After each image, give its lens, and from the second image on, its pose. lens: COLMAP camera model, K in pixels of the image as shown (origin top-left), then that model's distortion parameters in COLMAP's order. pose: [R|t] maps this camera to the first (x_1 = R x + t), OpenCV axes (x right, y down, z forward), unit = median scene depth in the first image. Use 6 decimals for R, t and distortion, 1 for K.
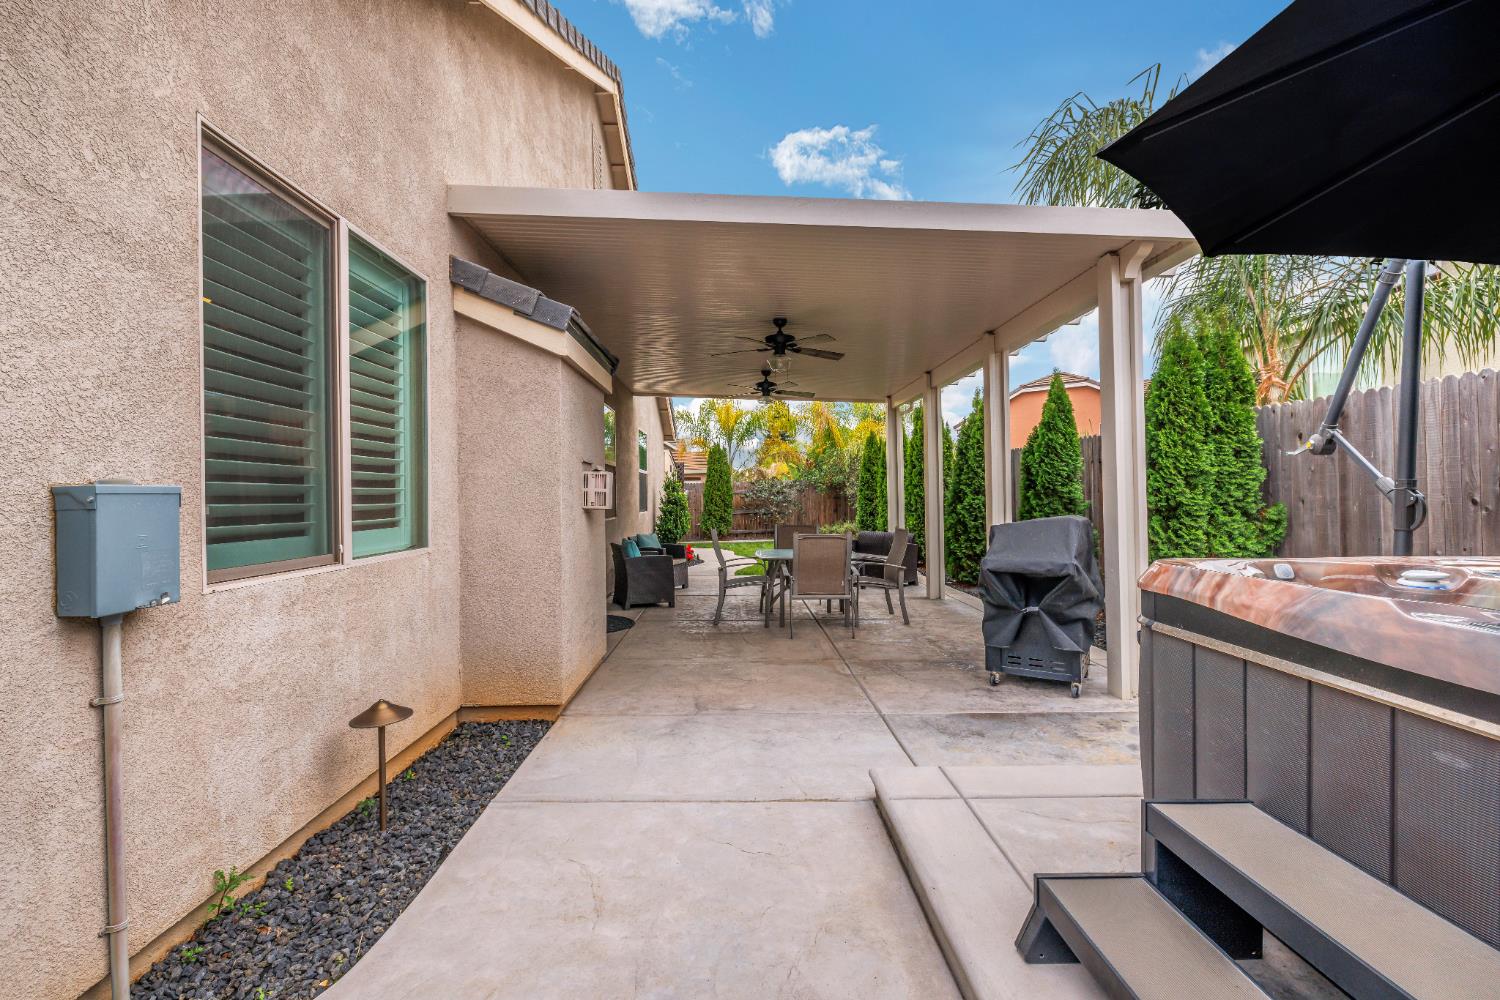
lens RADIAL K [[635.7, 0, 746.9], [0, 635.7, 490.2], [0, 0, 1]] dist [-0.000106, 0.001222]
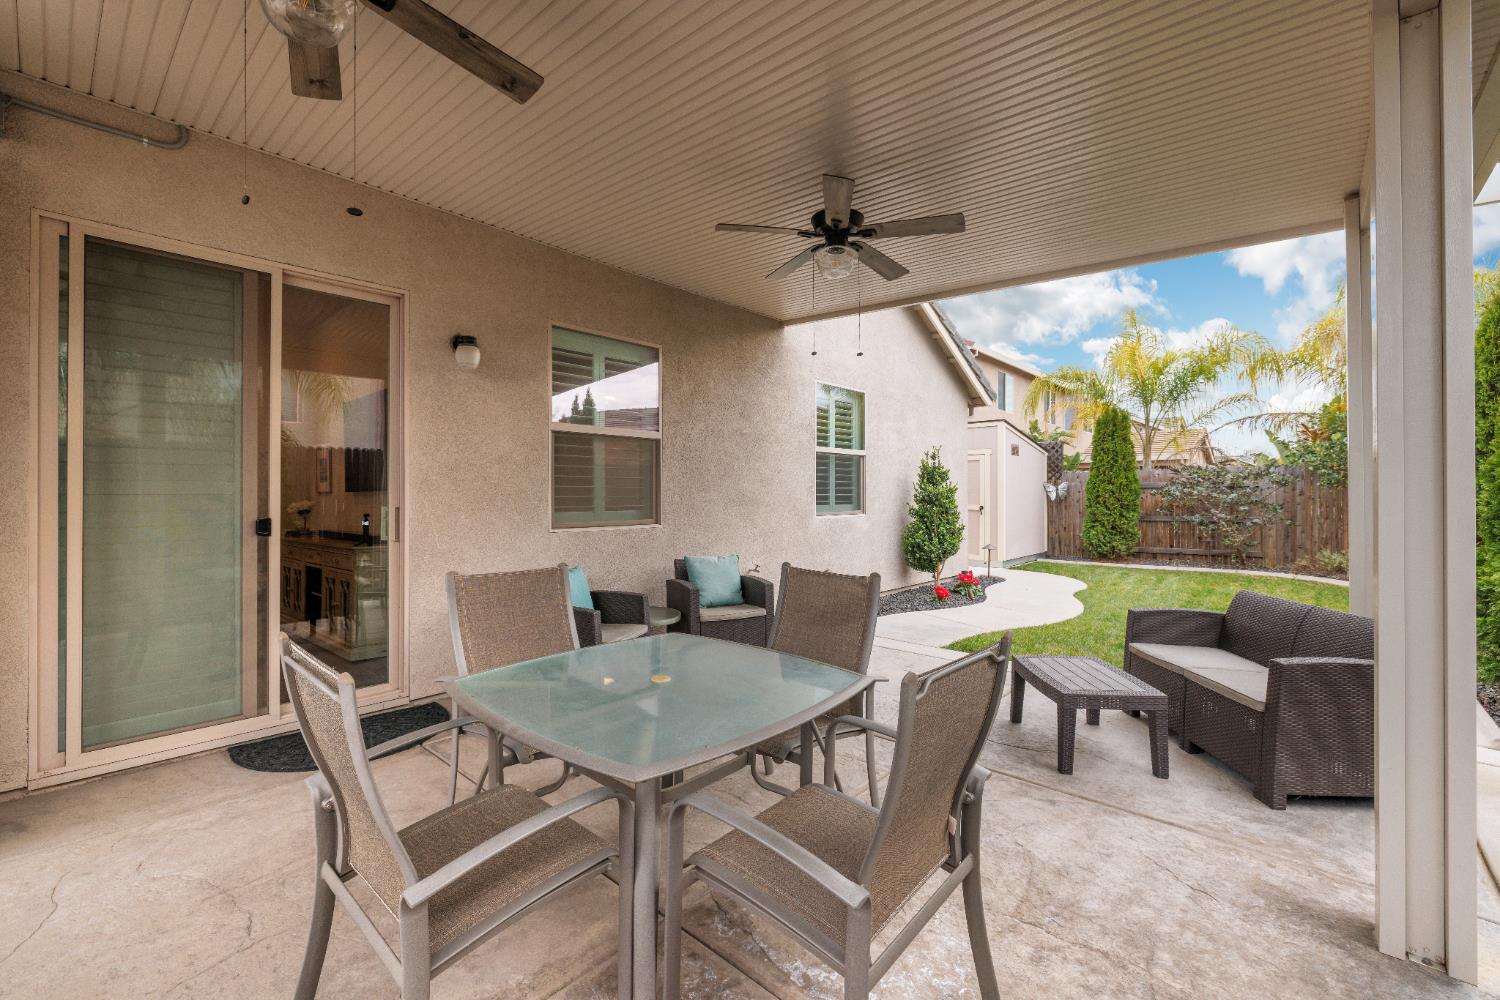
lens RADIAL K [[635.7, 0, 740.4], [0, 635.7, 491.2], [0, 0, 1]] dist [-0.000106, 0.001222]
pose [[0.727772, 0.010517, -0.685739, 0.565688], [-0.002724, 0.999919, 0.012445, 0.008446], [0.685814, -0.007190, 0.727741, 1.385864]]
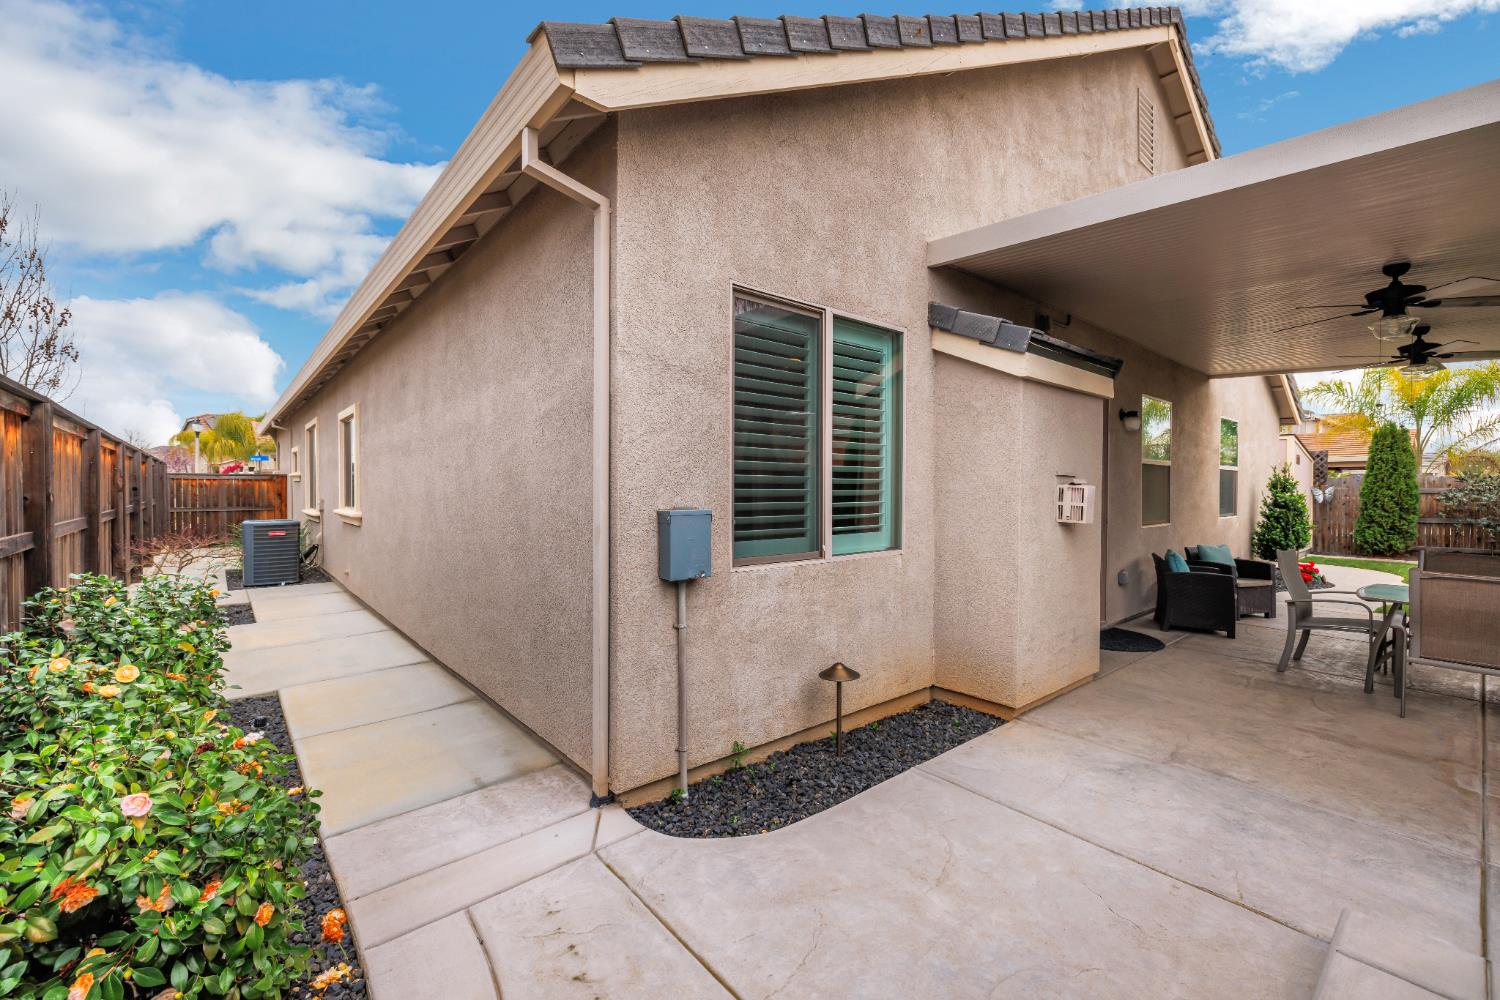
lens RADIAL K [[635.7, 0, 756.4], [0, 635.7, 492.3], [0, 0, 1]] dist [-0.000106, 0.001222]
pose [[0.642160, 0.028155, -0.766054, 0.218323], [-0.009440, 0.999540, 0.028824, -0.045174], [0.766513, -0.011278, 0.642130, -0.002999]]
